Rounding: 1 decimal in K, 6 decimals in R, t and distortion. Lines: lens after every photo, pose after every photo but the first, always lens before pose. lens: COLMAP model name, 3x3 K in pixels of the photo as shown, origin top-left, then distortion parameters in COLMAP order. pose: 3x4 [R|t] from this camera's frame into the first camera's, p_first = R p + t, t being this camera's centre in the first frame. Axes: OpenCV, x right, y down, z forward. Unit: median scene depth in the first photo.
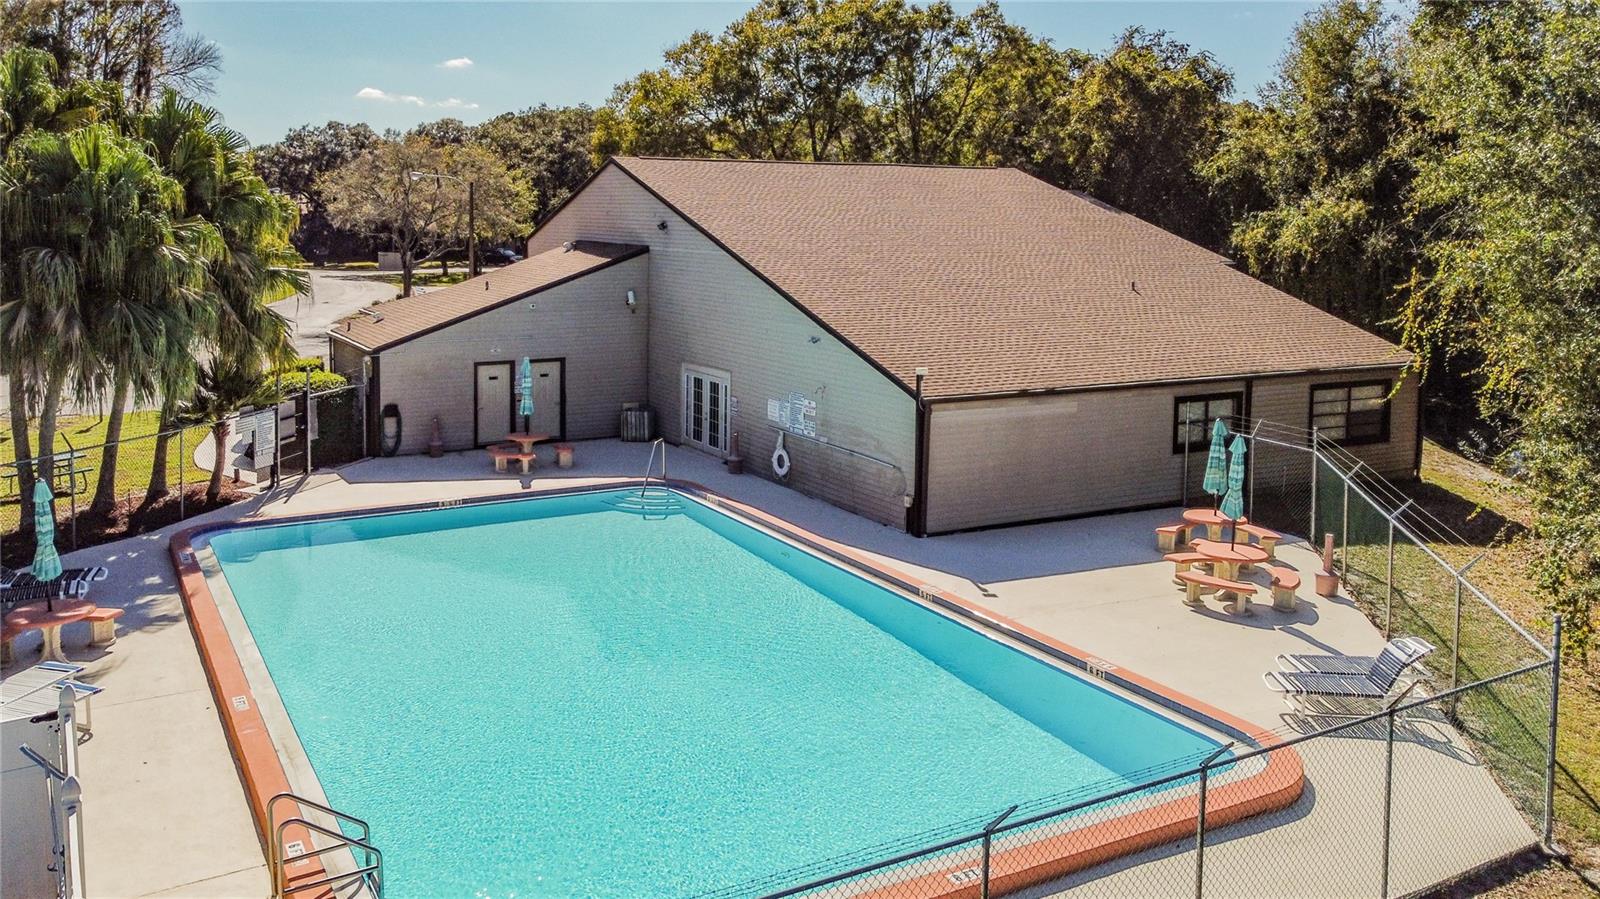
lens RADIAL K [[1232.5, 0, 744.2], [0, 1232.5, 361.2], [0, 0, 1]] dist [0.001095, 0.000905]
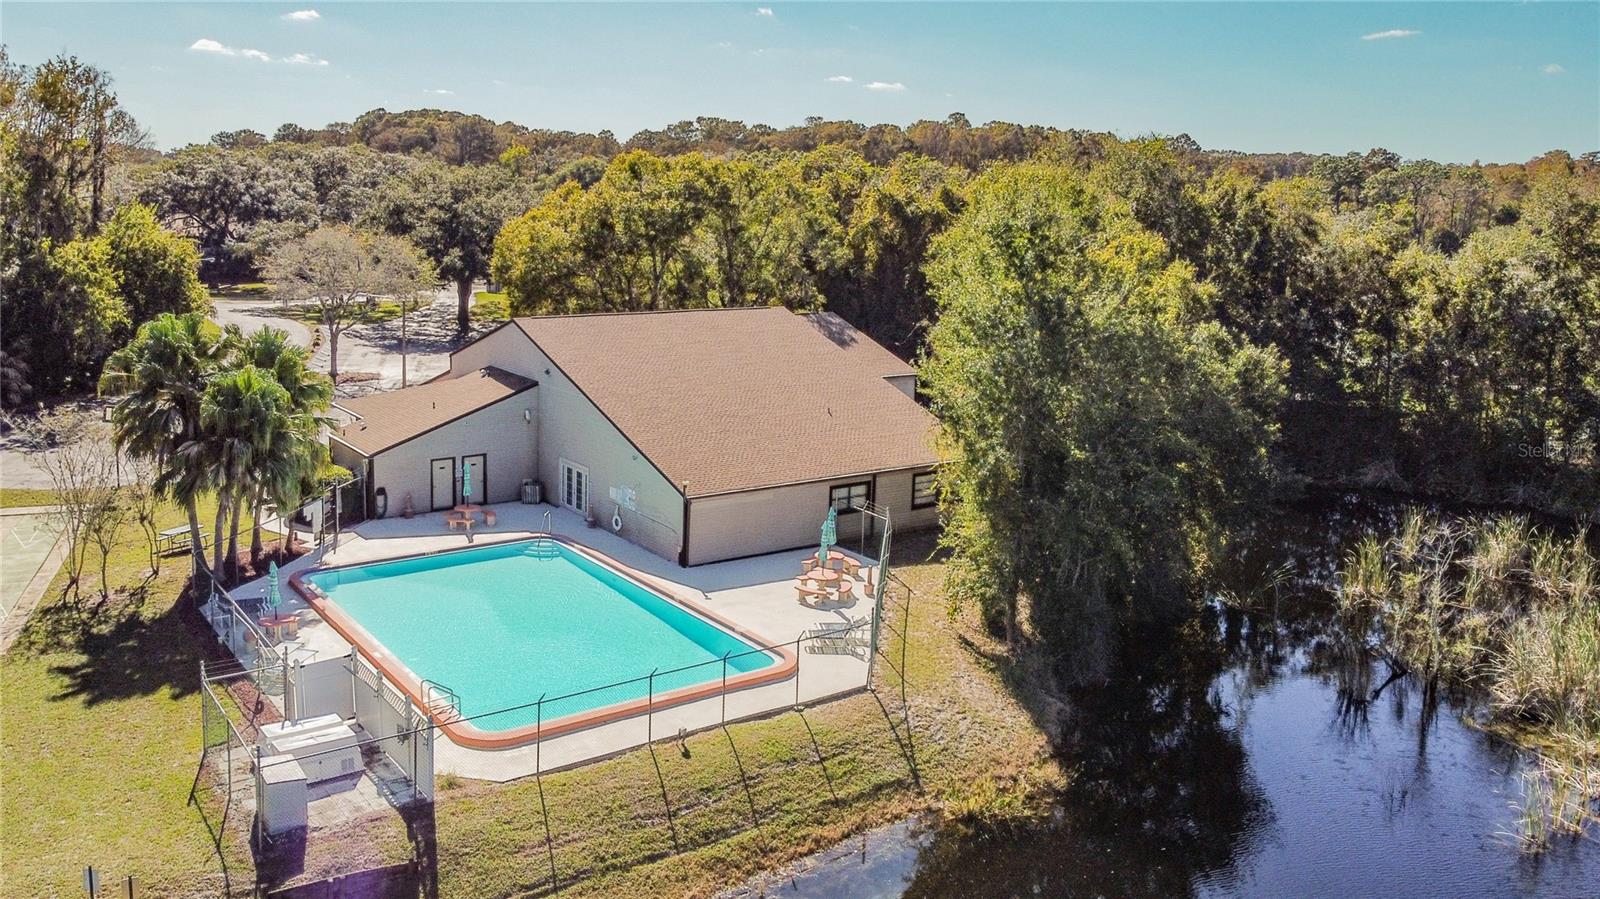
lens RADIAL K [[1249.6, 0, 801.4], [0, 1249.6, 374.7], [0, 0, 1]] dist [0.001373, 0.002494]
pose [[0.989619, 0.000318, 0.143717, 0.033287], [-0.004396, 0.999597, 0.028060, -0.178460], [-0.143650, -0.028400, 0.989221, -0.792926]]
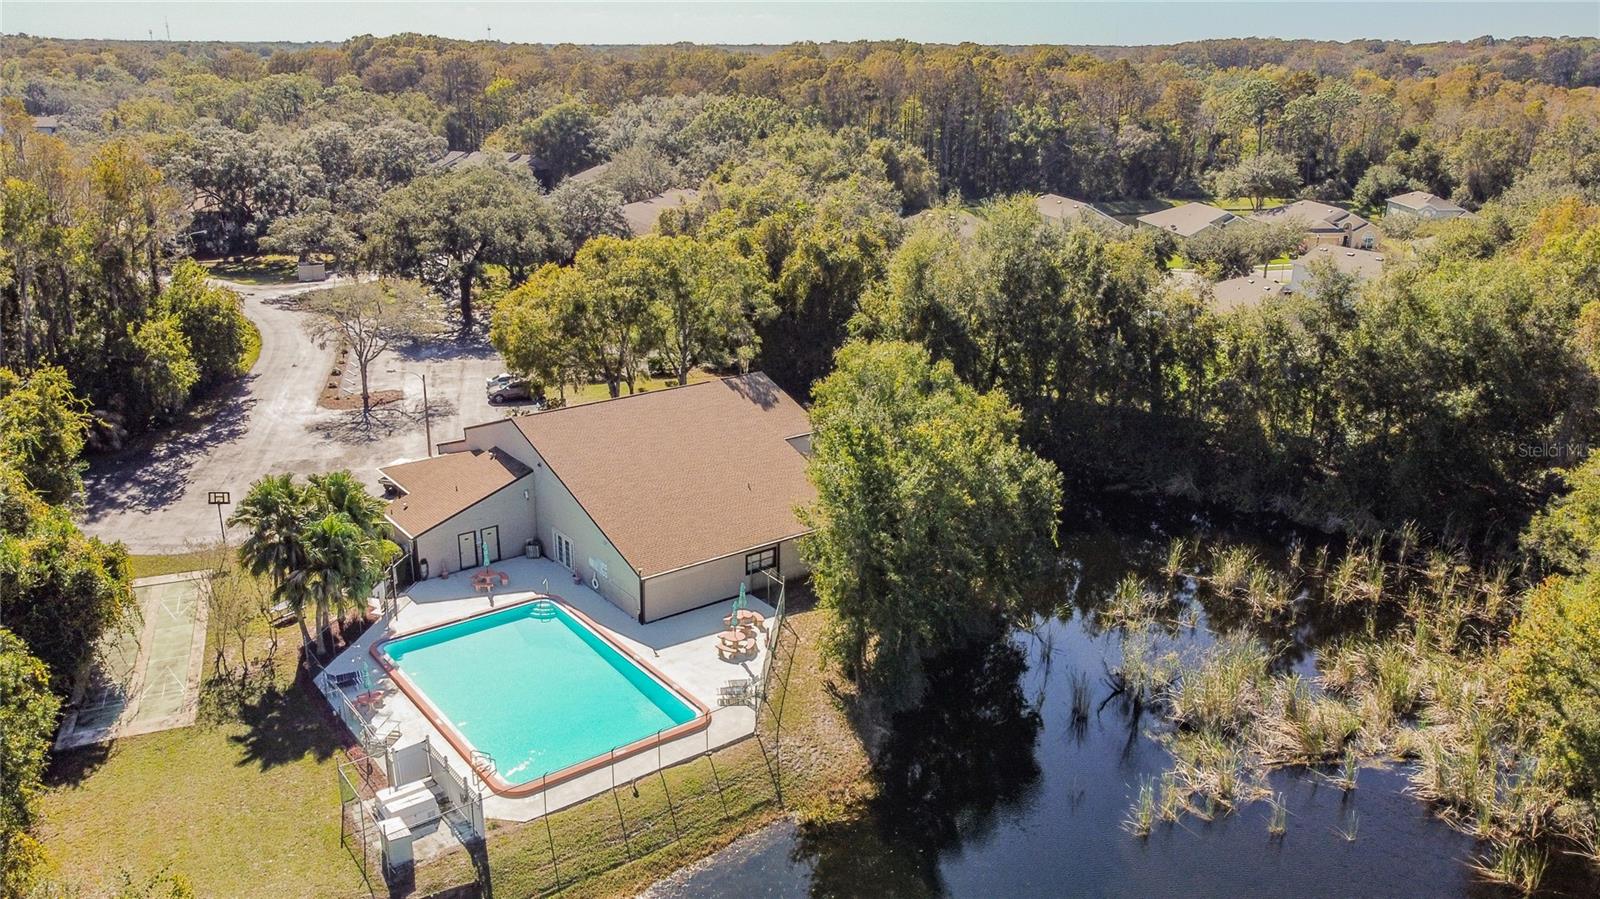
lens RADIAL K [[1175.6, 0, 822.4], [0, 1175.6, 447.4], [0, 0, 1]] dist [-0.000938, -0.000704]
pose [[0.984904, -0.049381, 0.165908, 0.098873], [0.015564, 0.979827, 0.199240, -0.637313], [-0.172399, -0.193650, 0.965804, -1.290936]]
